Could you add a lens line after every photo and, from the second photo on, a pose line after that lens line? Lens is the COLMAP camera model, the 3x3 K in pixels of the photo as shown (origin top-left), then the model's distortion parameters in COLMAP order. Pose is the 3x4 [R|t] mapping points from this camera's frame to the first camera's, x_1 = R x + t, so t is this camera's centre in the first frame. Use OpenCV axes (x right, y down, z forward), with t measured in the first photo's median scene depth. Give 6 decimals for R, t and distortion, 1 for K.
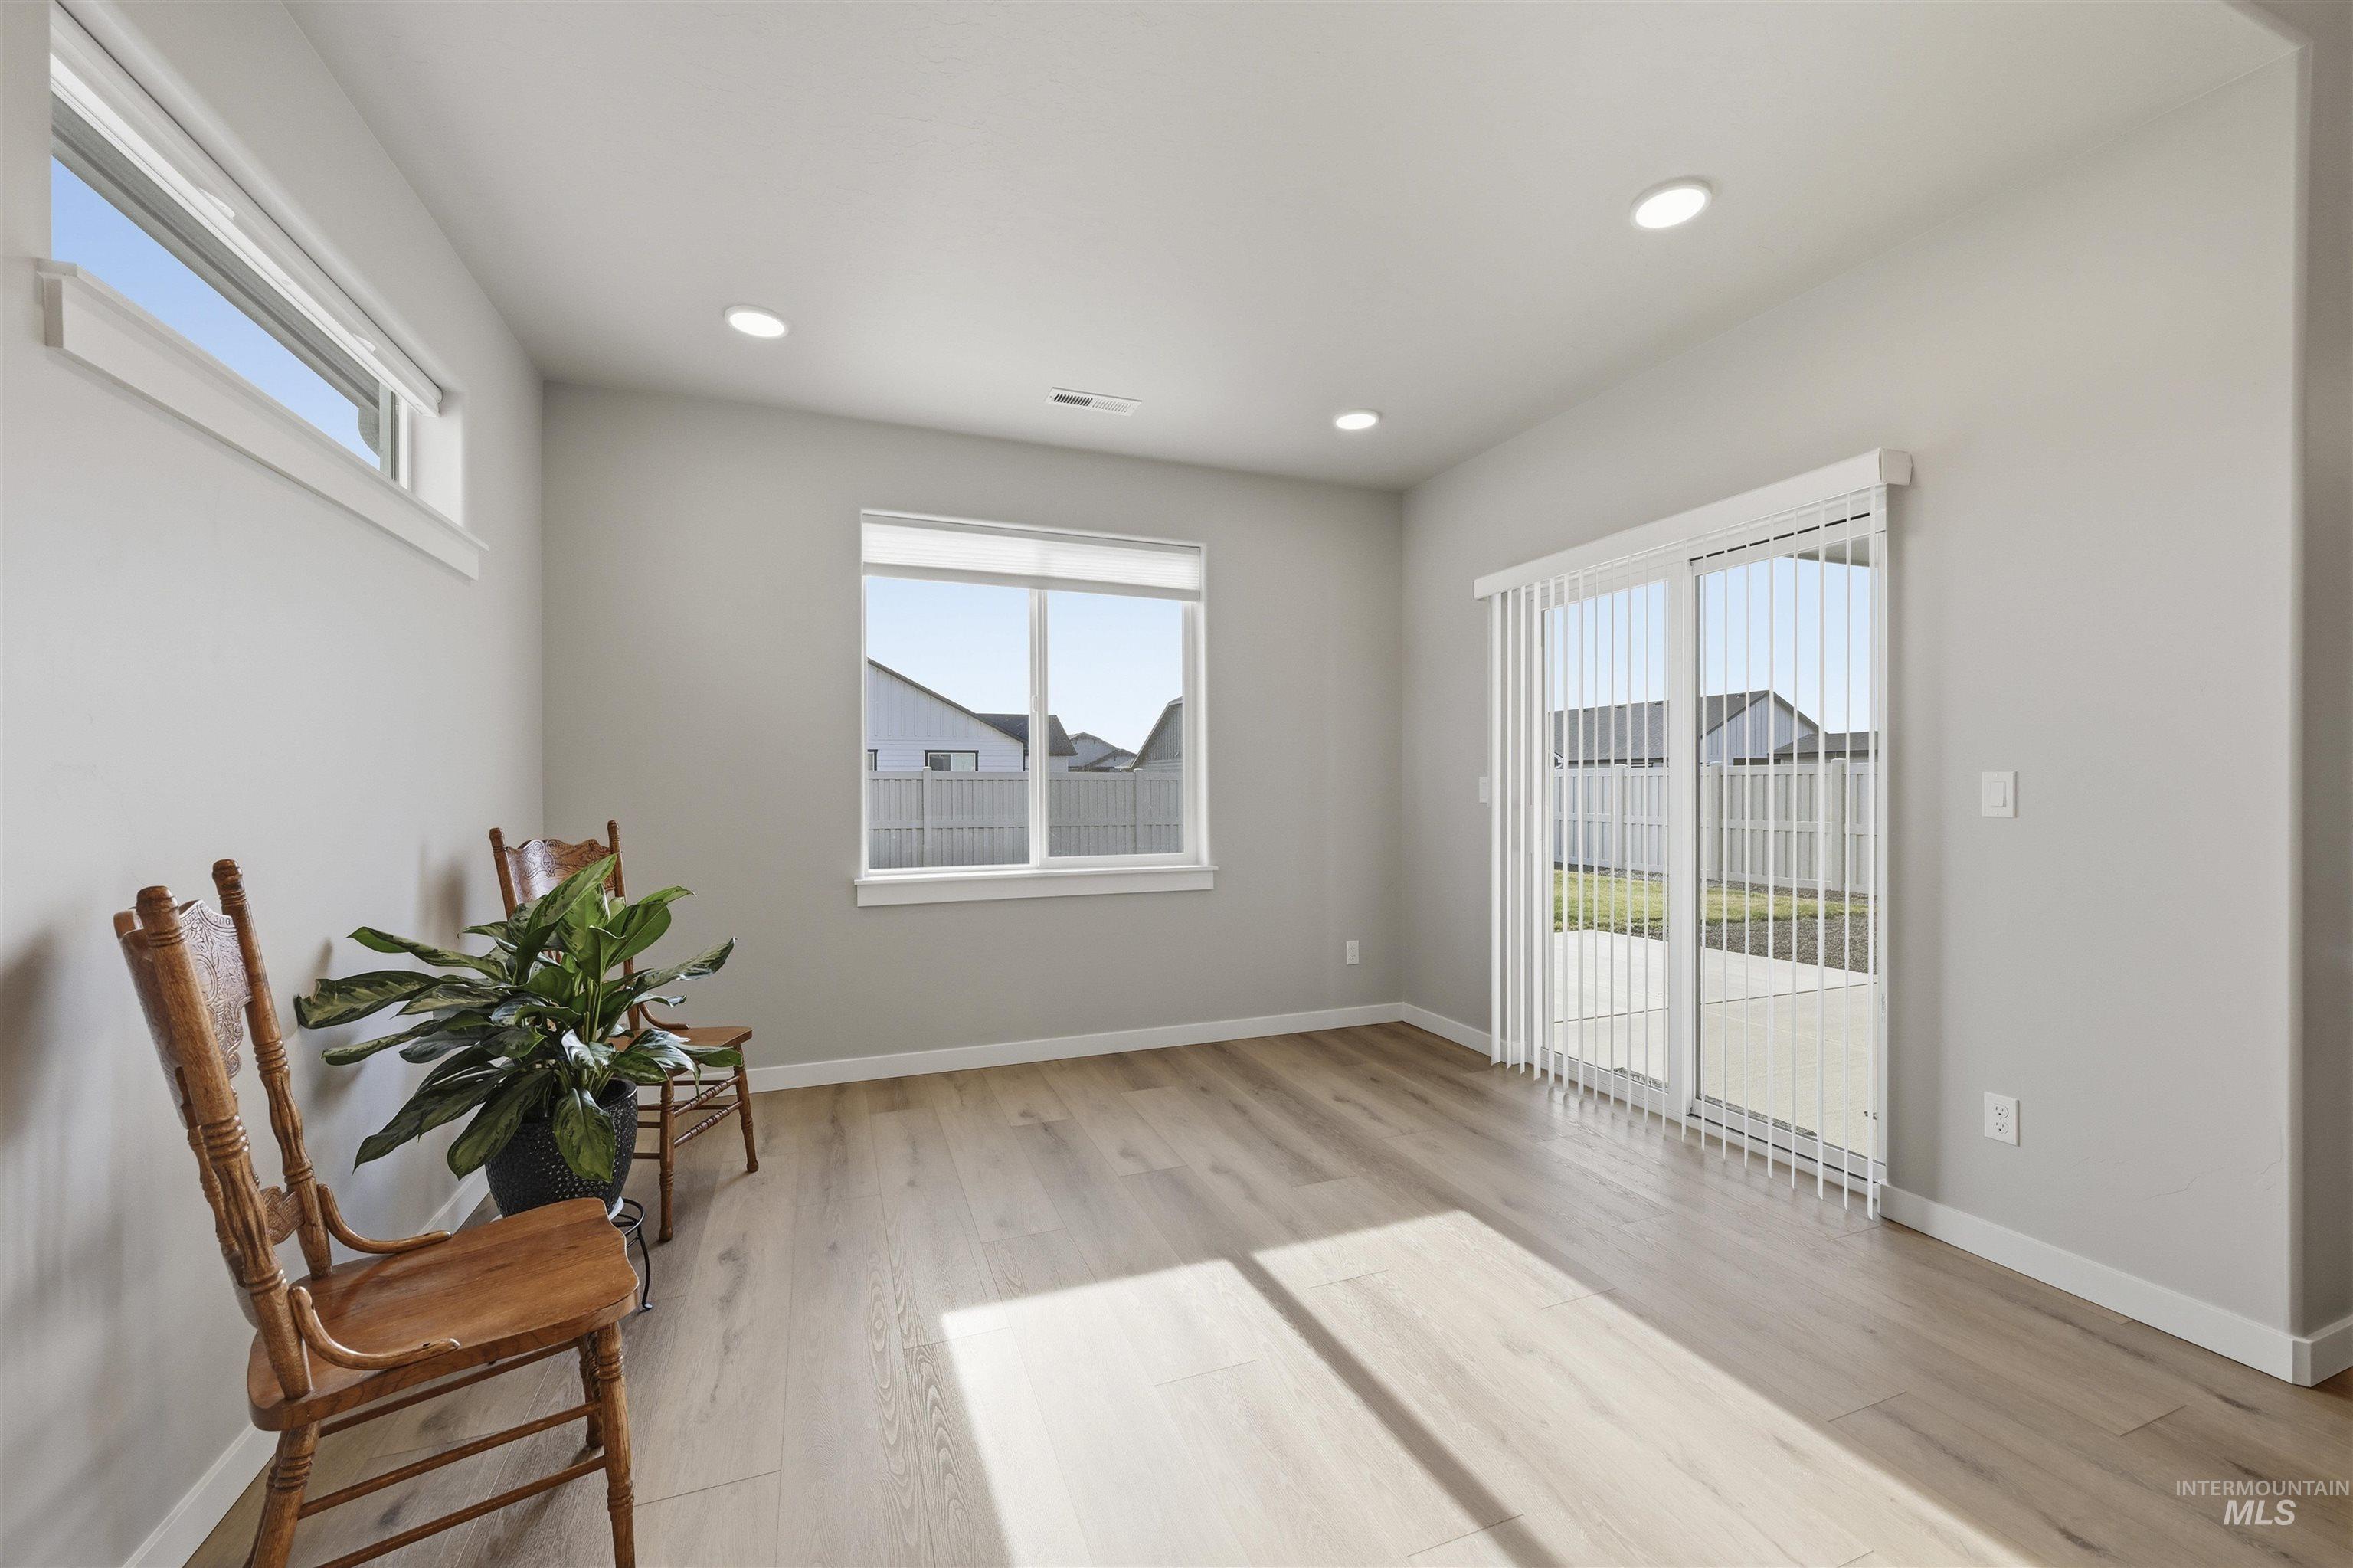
lens RADIAL K [[931.8, 0, 1186.0], [0, 931.8, 796.5], [0, 0, 1]] dist [-0.002091, 0.000202]
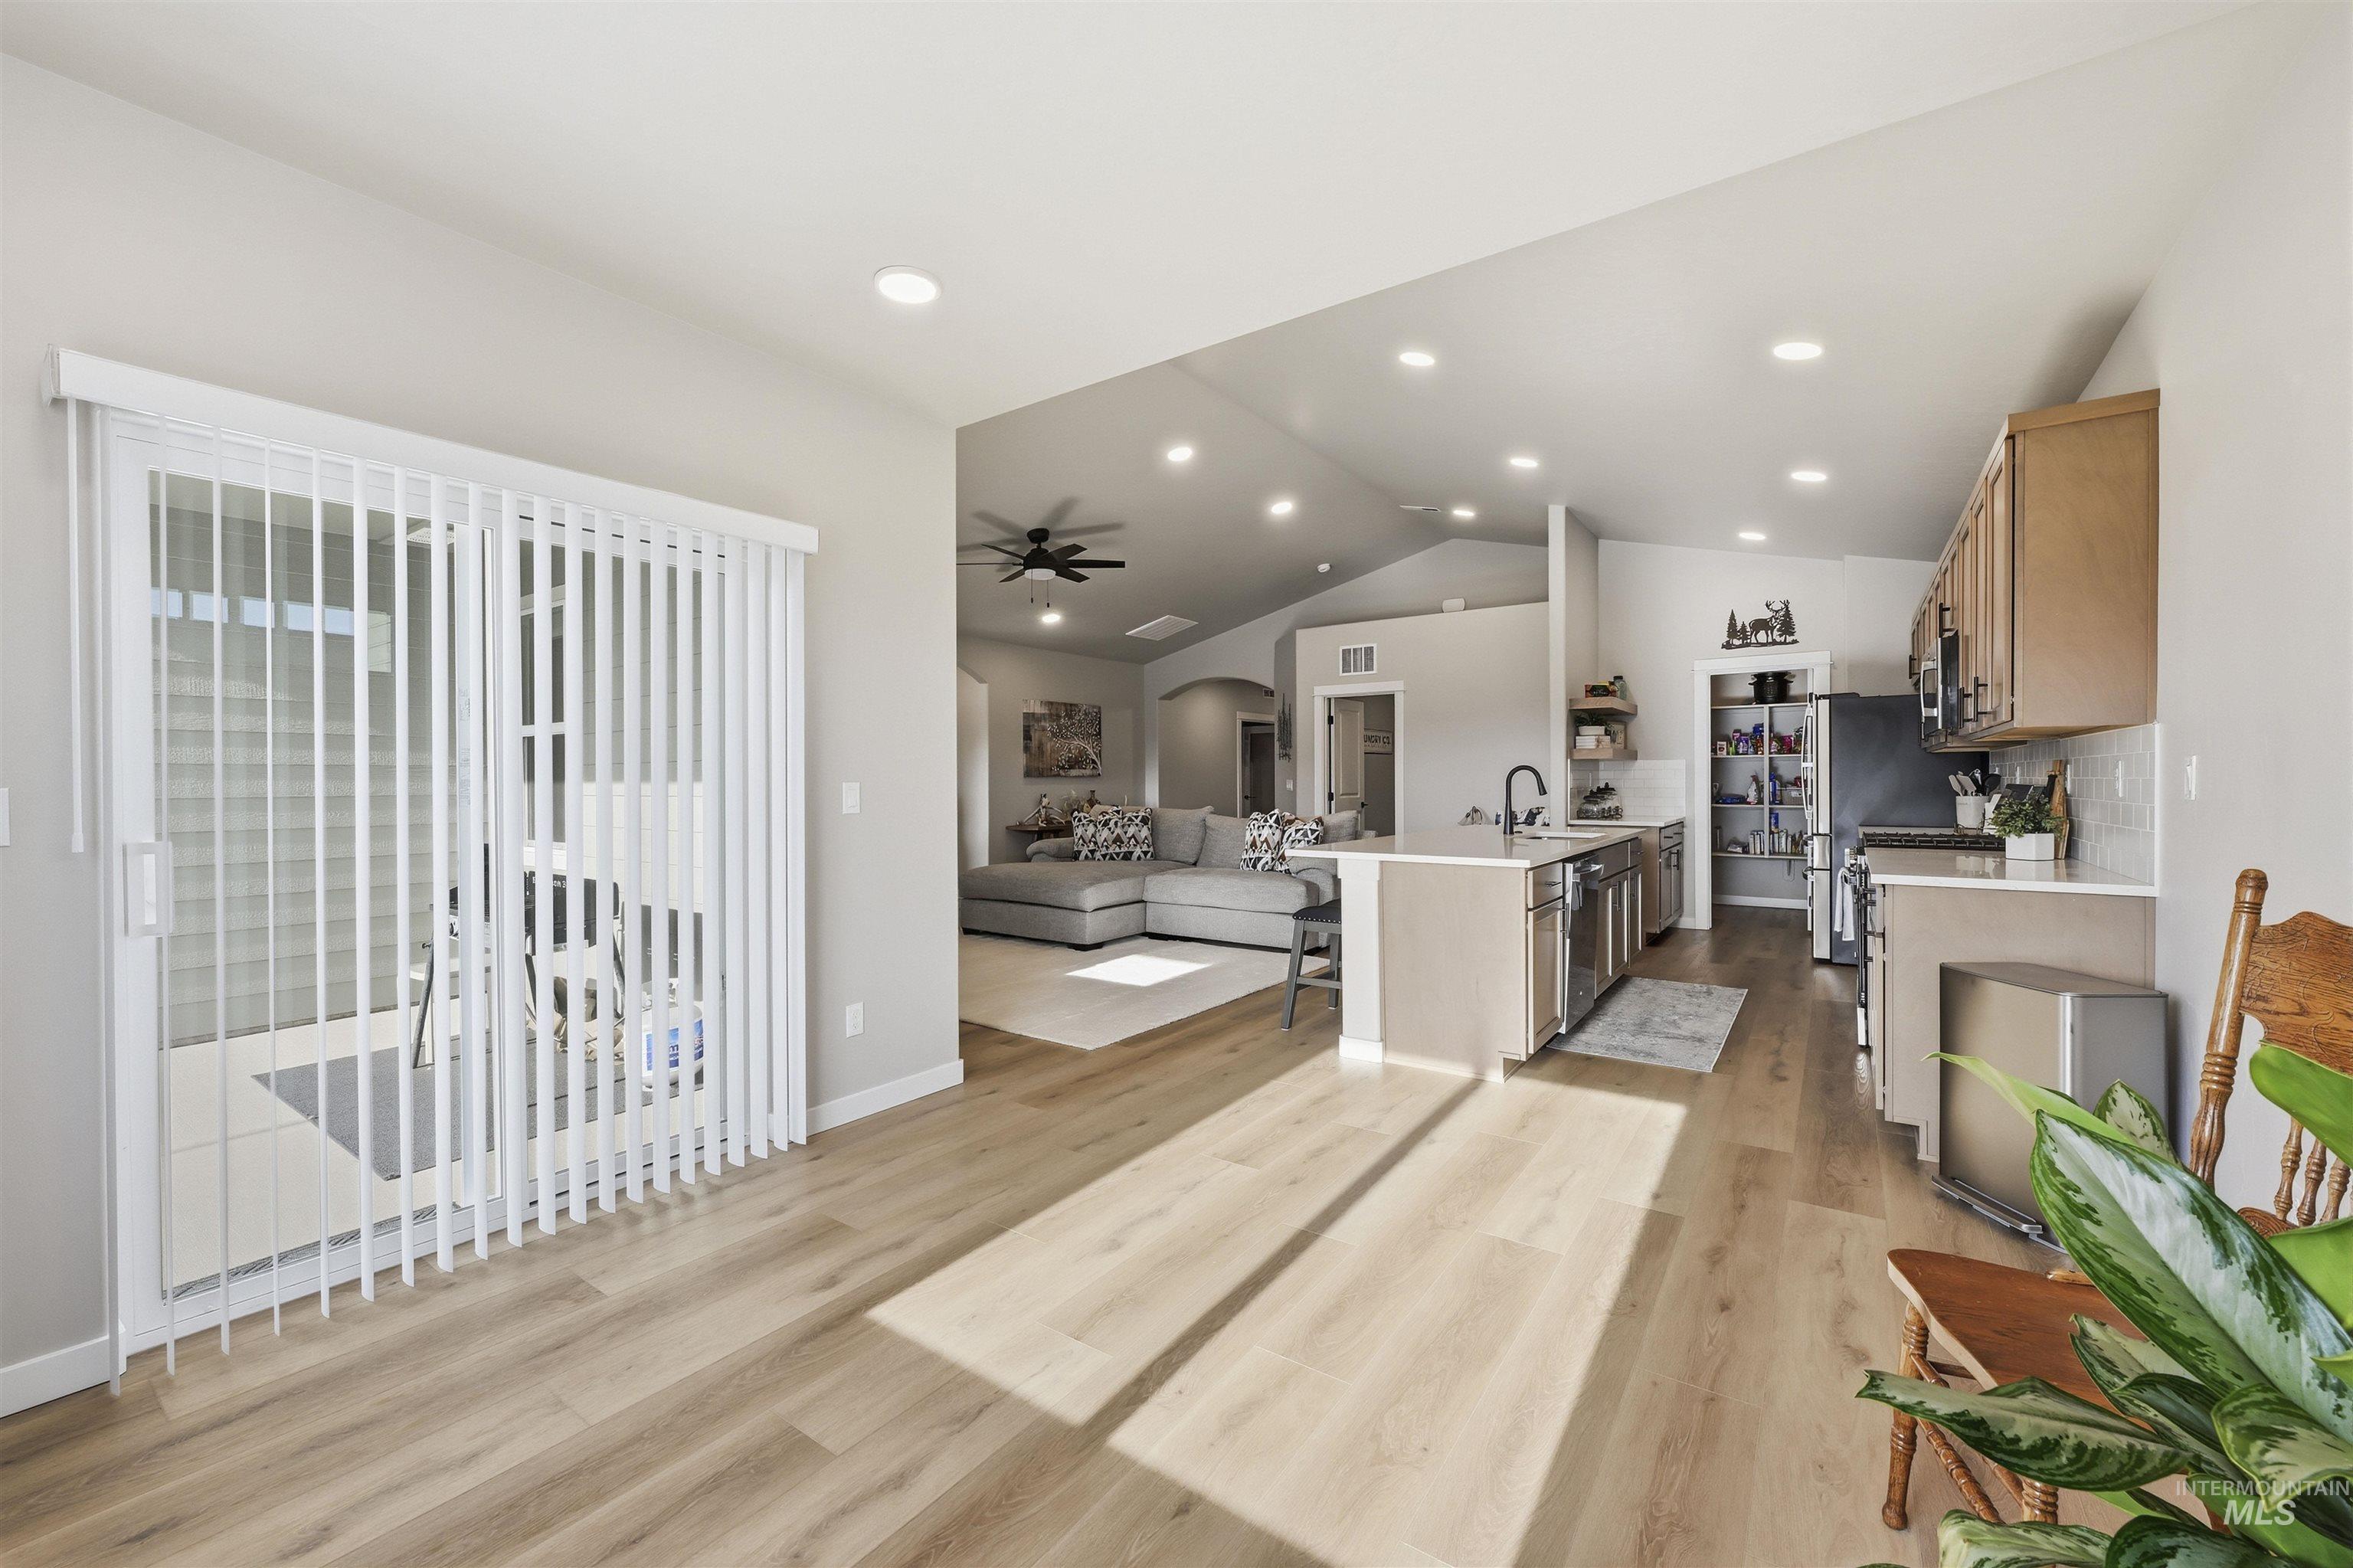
lens RADIAL K [[931.8, 0, 1173.3], [0, 931.8, 783.9], [0, 0, 1]] dist [-0.002091, 0.000202]
pose [[-0.550005, 0.005304, 0.835145, -0.580937], [0.019226, 0.999795, 0.006313, -0.022280], [-0.834940, 0.019528, -0.549994, 1.283070]]
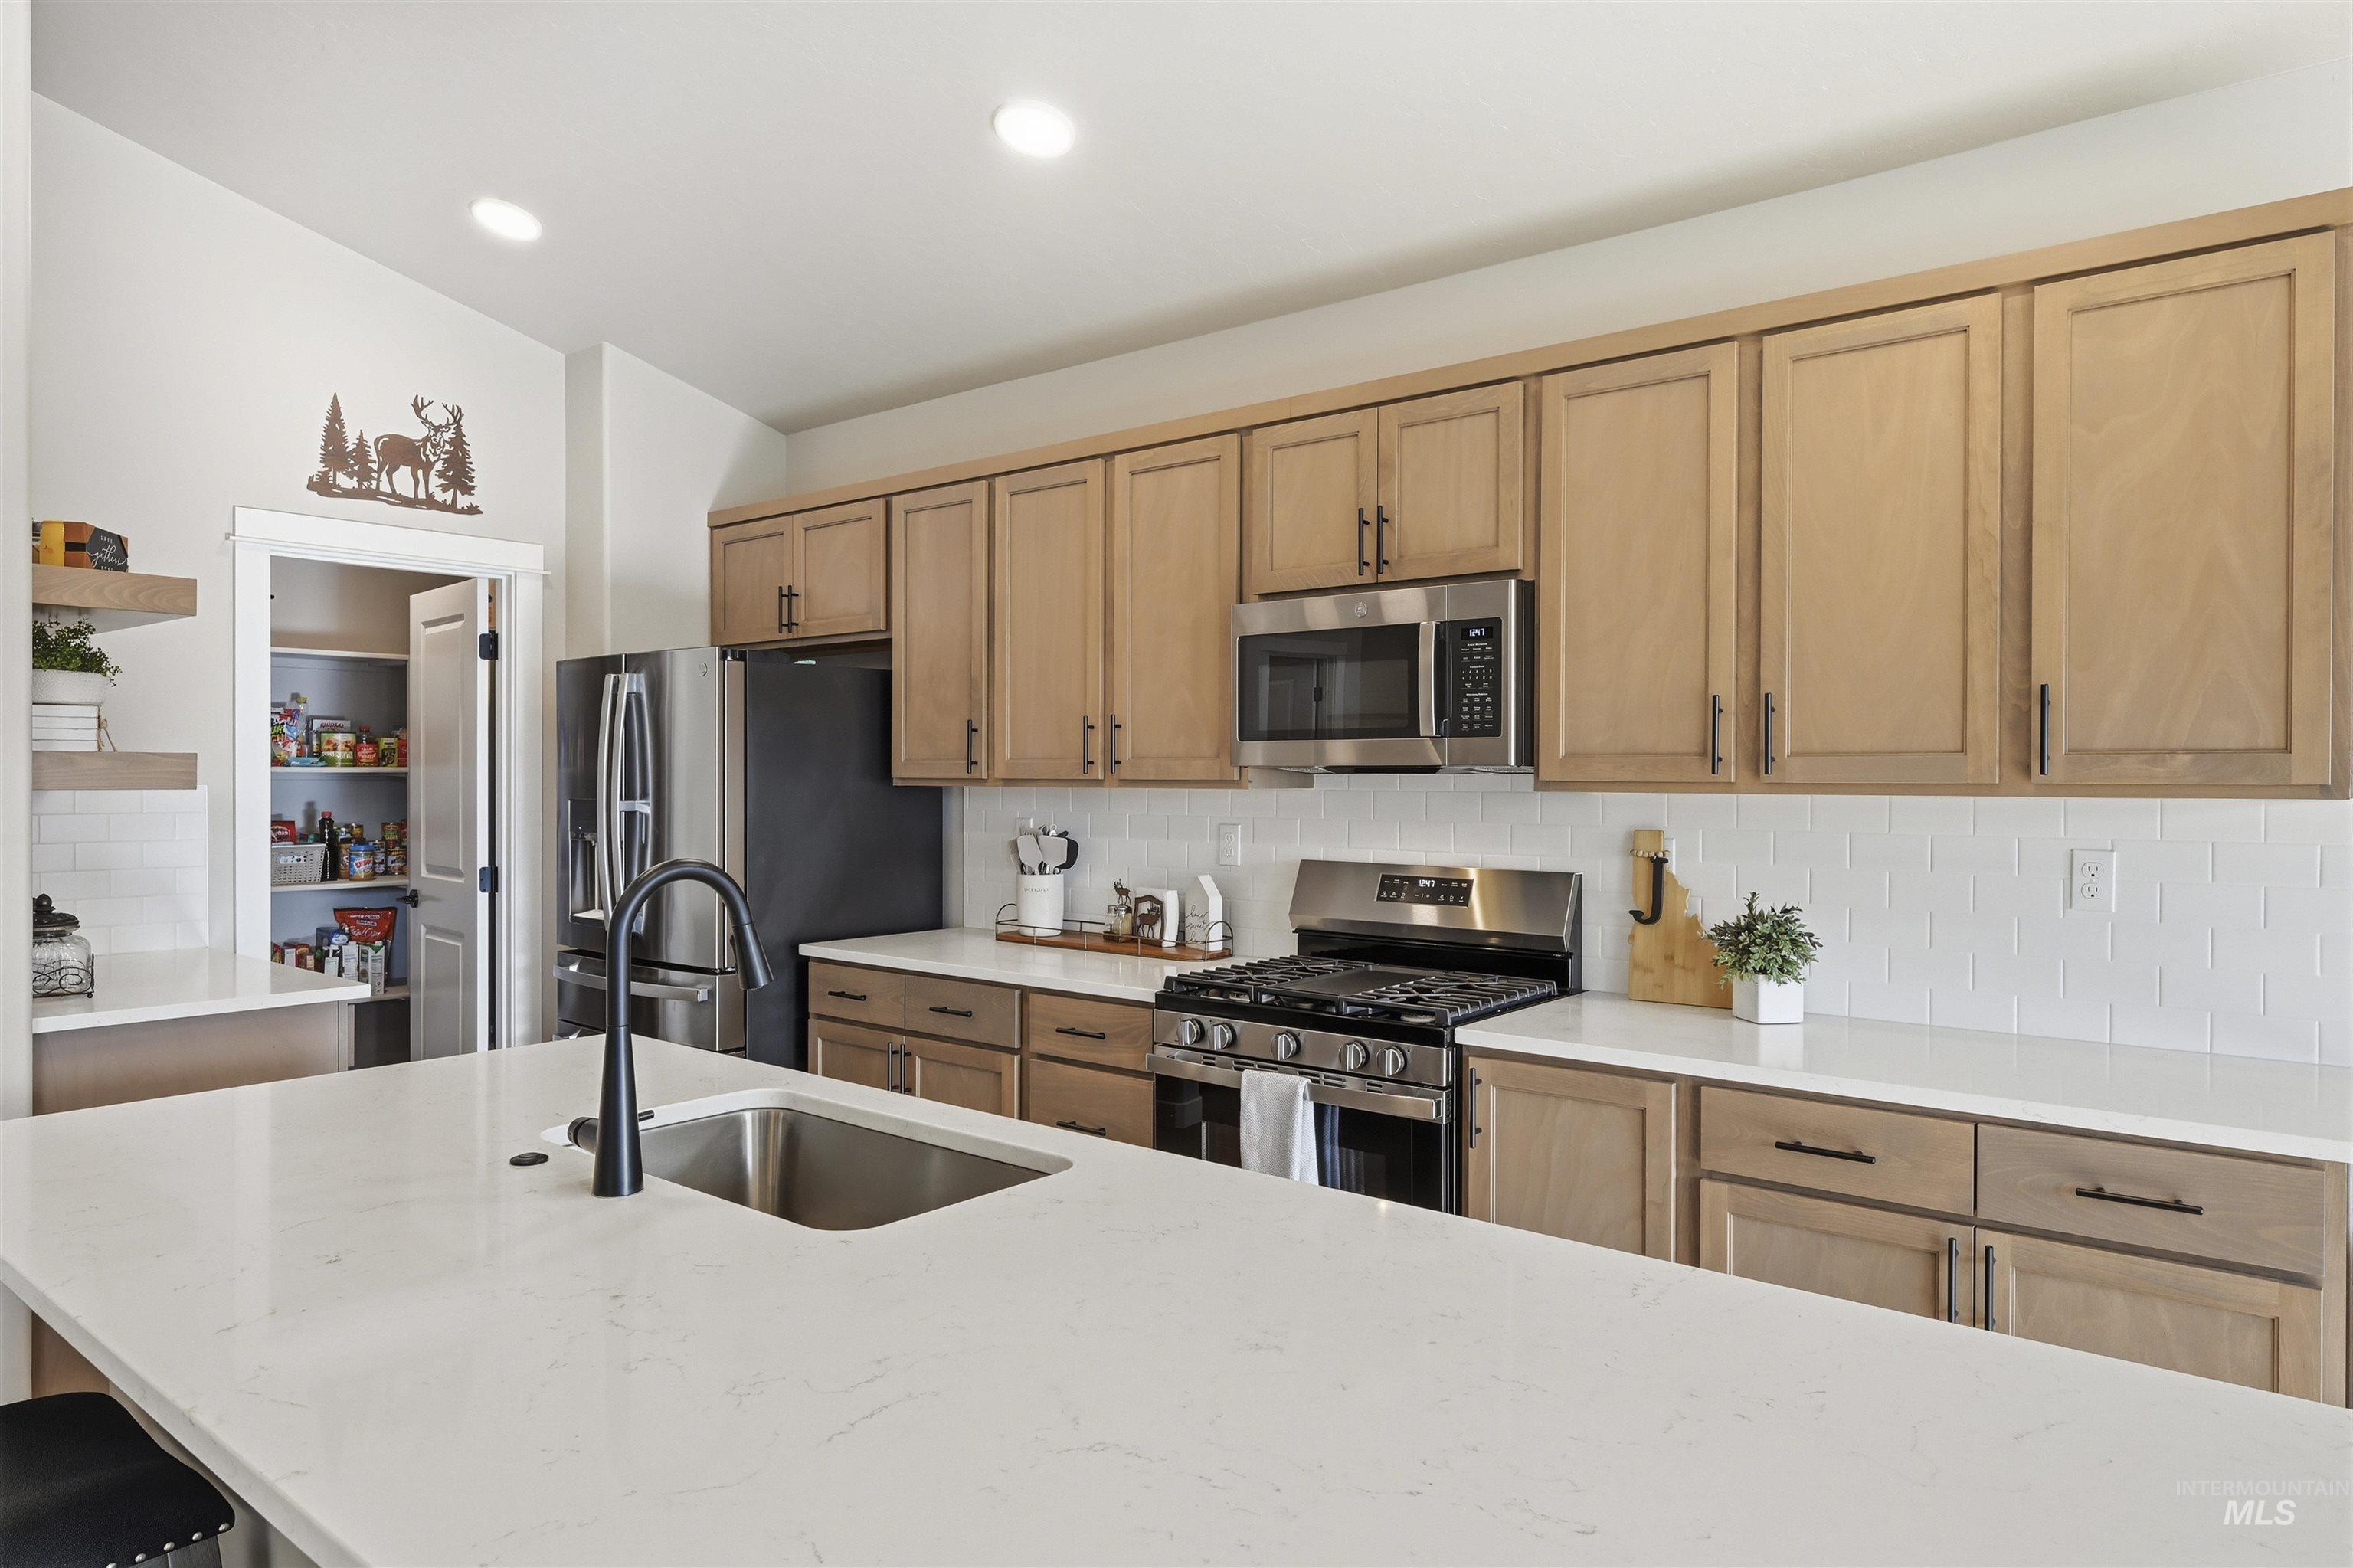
lens RADIAL K [[1435.1, 0, 1174.0], [0, 1435.1, 786.7], [0, 0, 1]] dist [0.000423, -0.000143]
pose [[-0.866361, 0.005325, -0.499389, 0.902355], [-0.006163, 0.999753, 0.021352, -0.088114], [0.499380, 0.021576, -0.866115, 0.197920]]
